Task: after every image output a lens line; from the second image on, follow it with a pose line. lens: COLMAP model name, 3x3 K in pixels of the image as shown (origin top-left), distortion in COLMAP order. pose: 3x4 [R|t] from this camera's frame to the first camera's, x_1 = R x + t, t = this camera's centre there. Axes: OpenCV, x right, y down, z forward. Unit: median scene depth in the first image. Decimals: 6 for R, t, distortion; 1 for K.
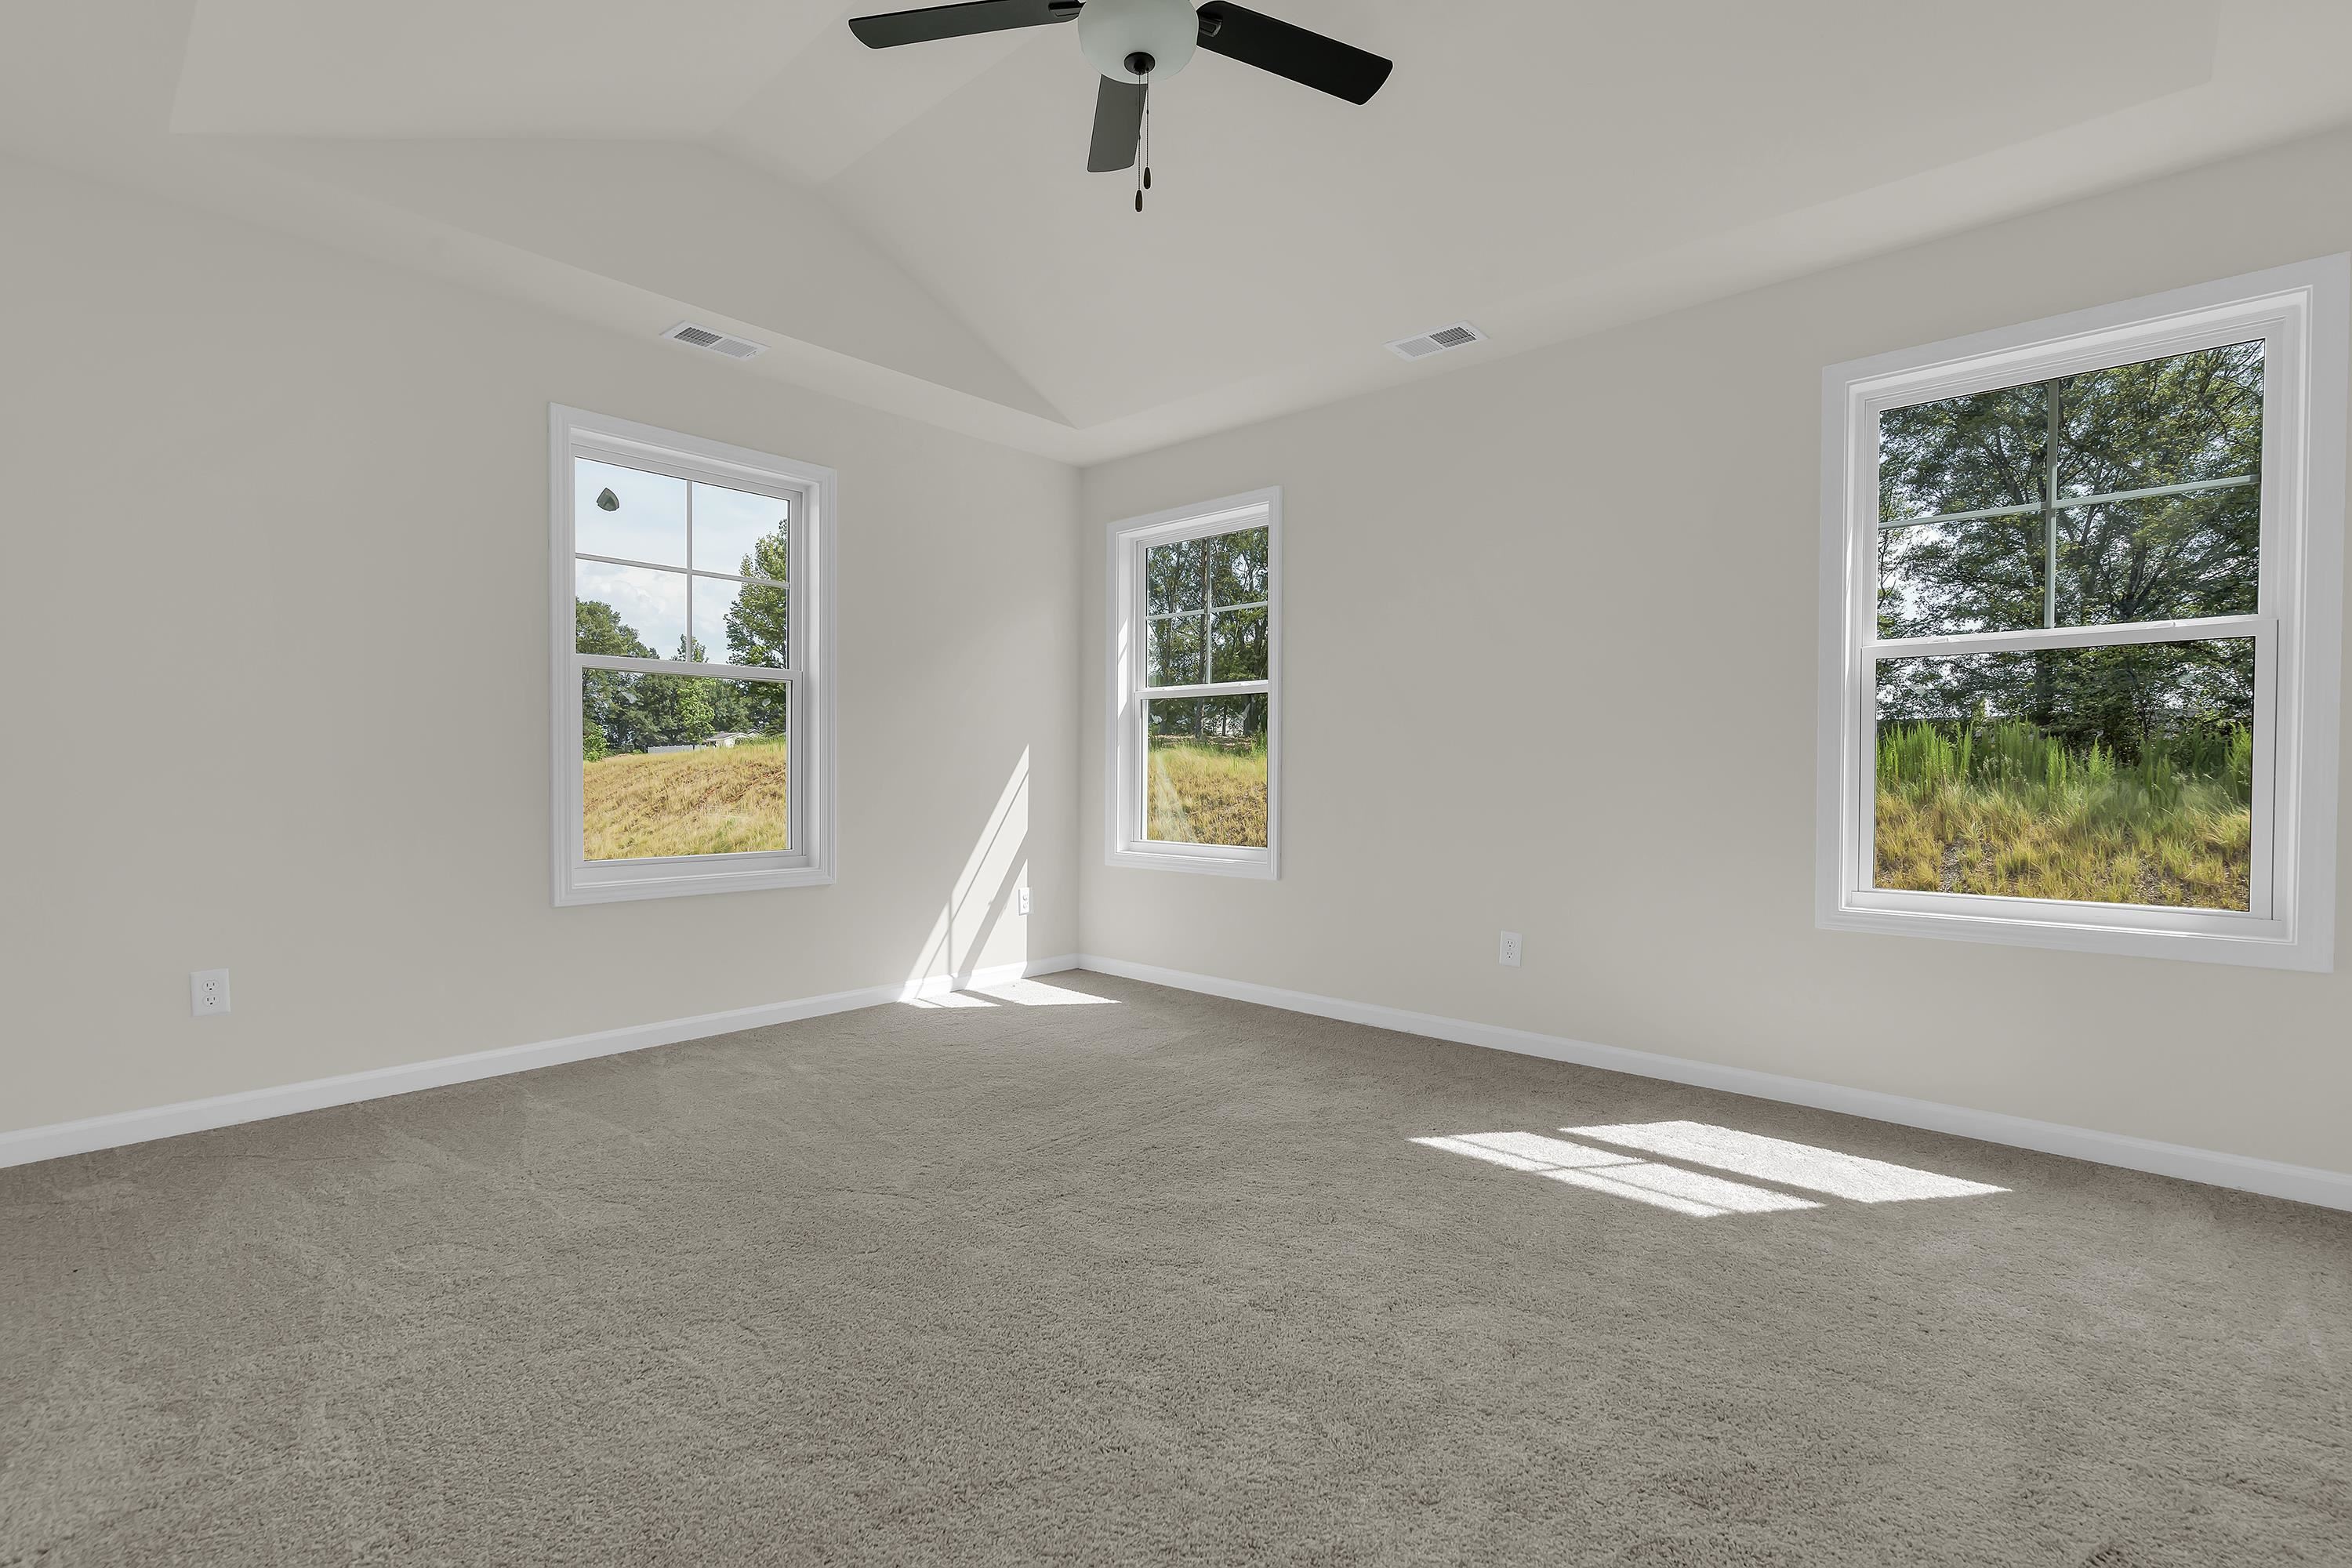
lens RADIAL K [[1062.8, 0, 1163.7], [0, 1062.8, 787.9], [0, 0, 1]] dist [-0.000495, -0.000069]
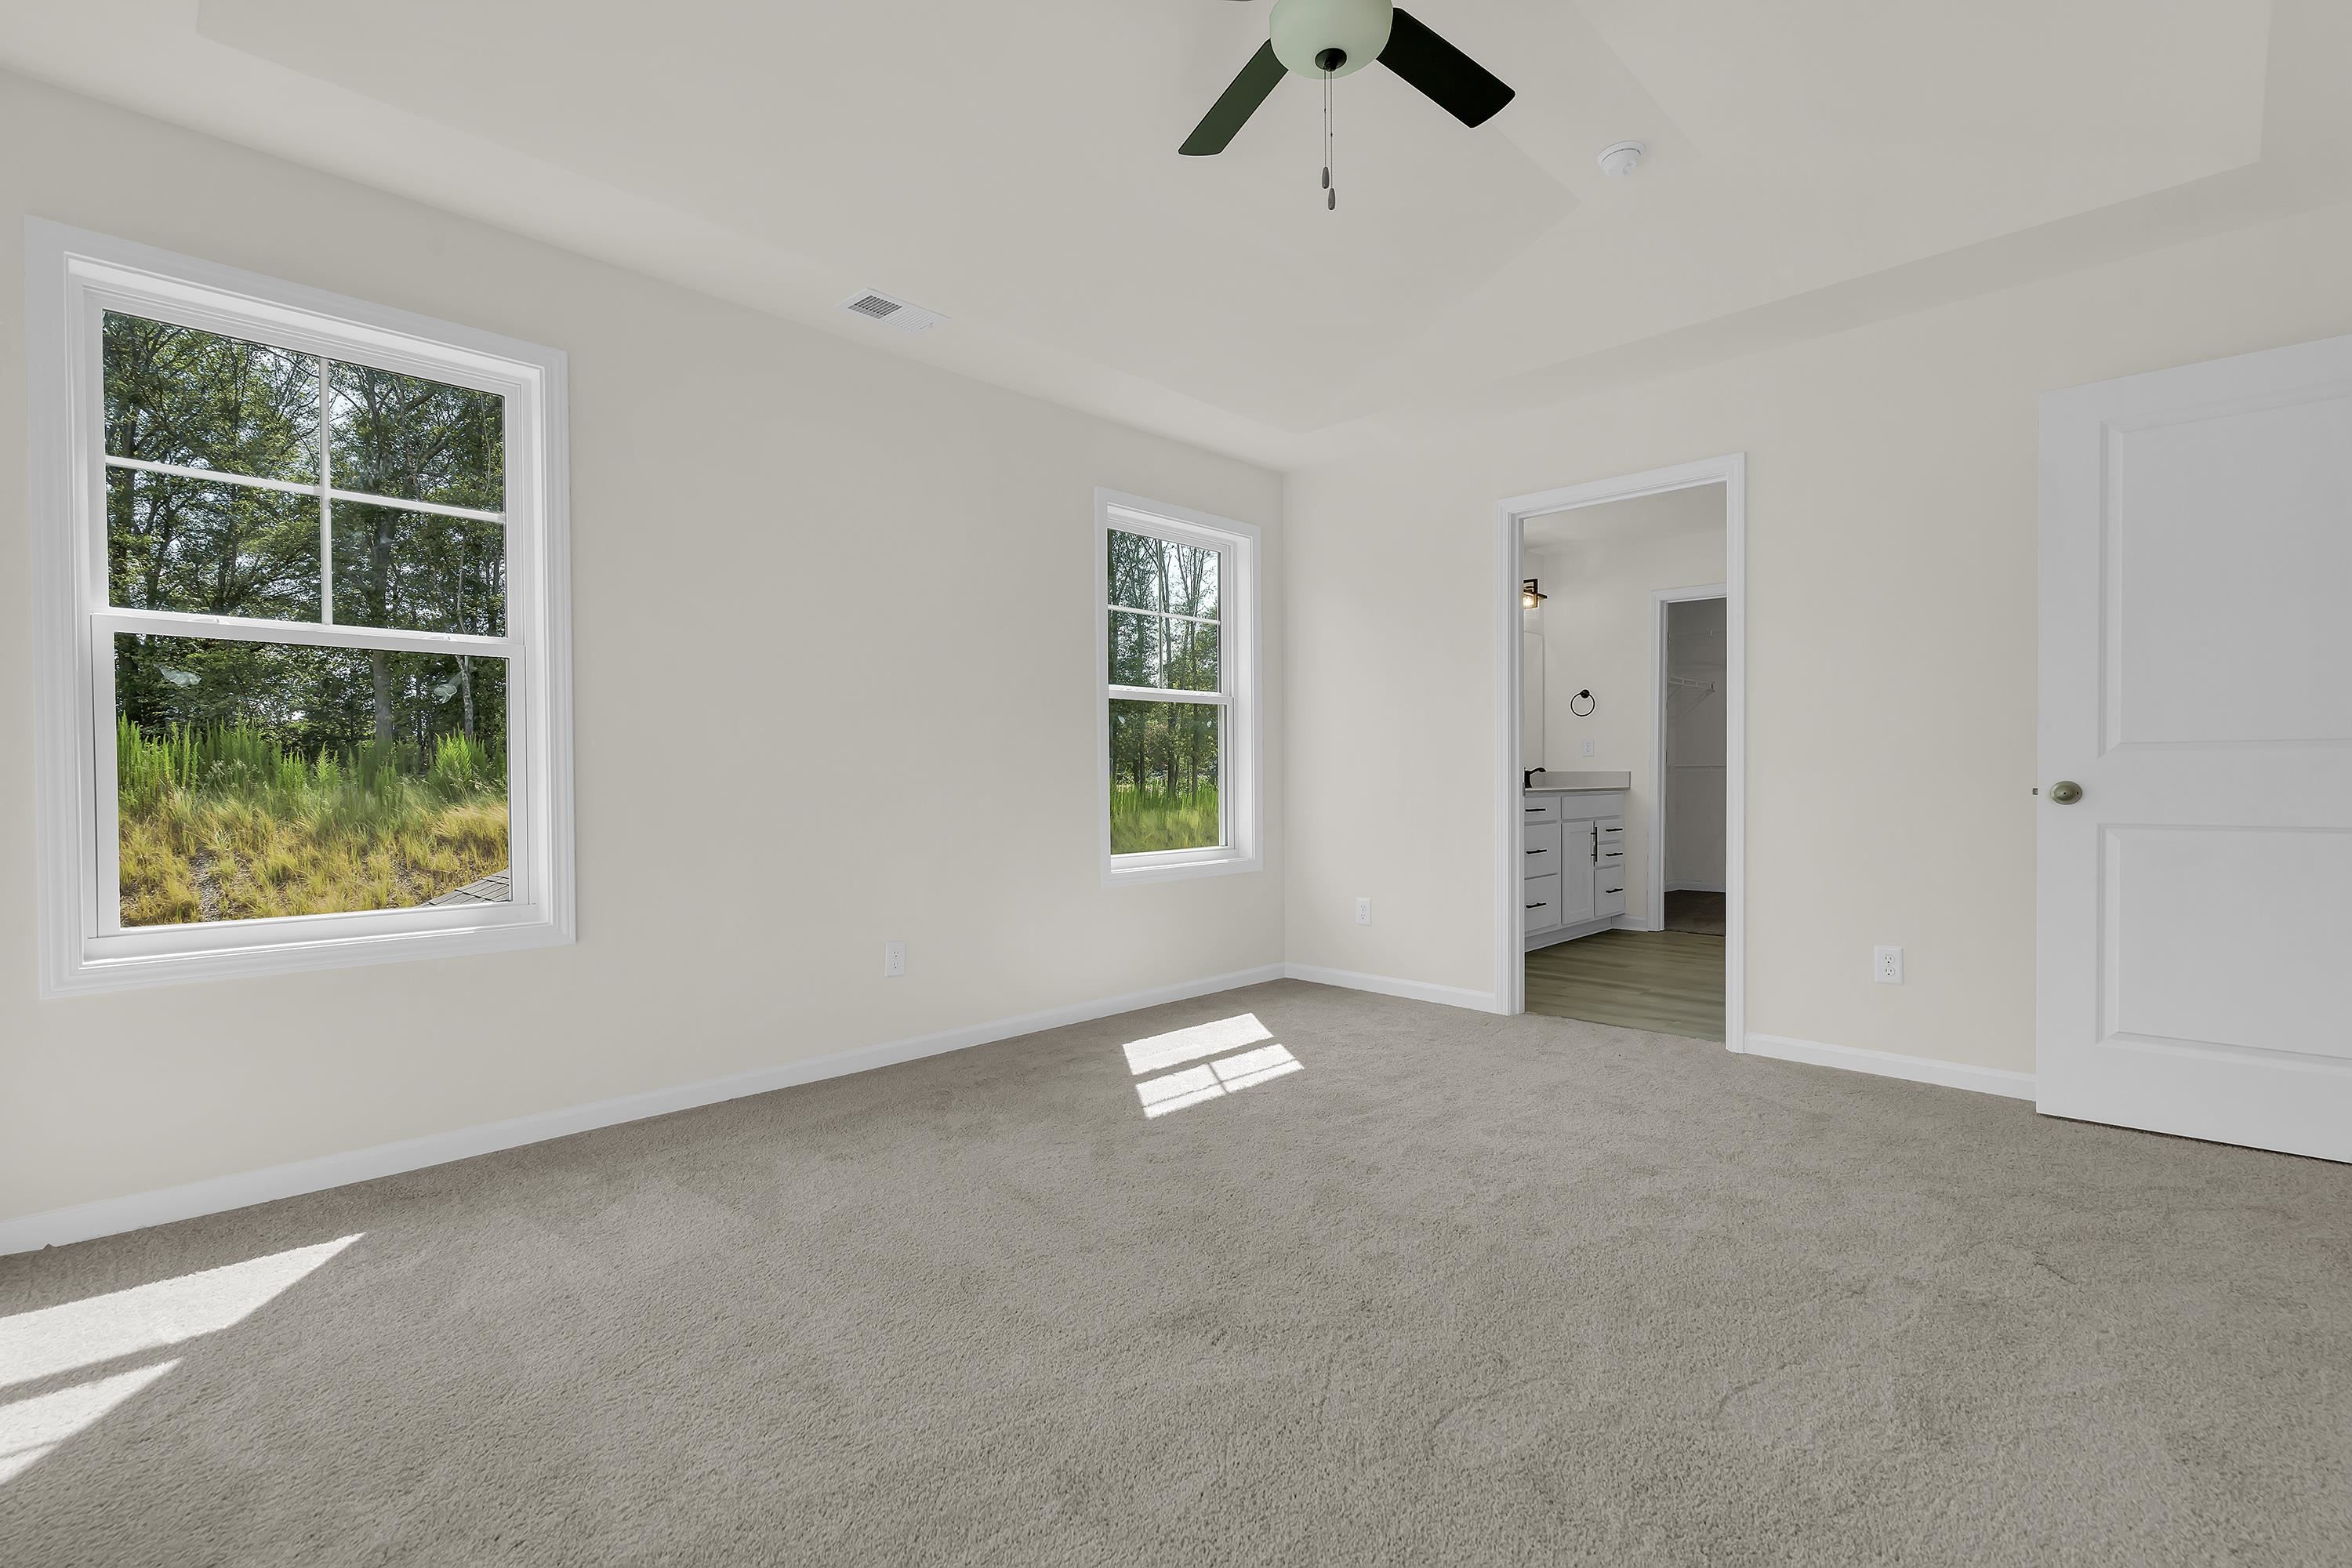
lens RADIAL K [[1062.8, 0, 1170.1], [0, 1062.8, 790.3], [0, 0, 1]] dist [-0.000495, -0.000069]
pose [[0.046146, -0.019910, 0.998736, -0.119177], [0.021507, 0.999589, 0.018933, -0.002973], [-0.998703, 0.020606, 0.046555, 0.131263]]
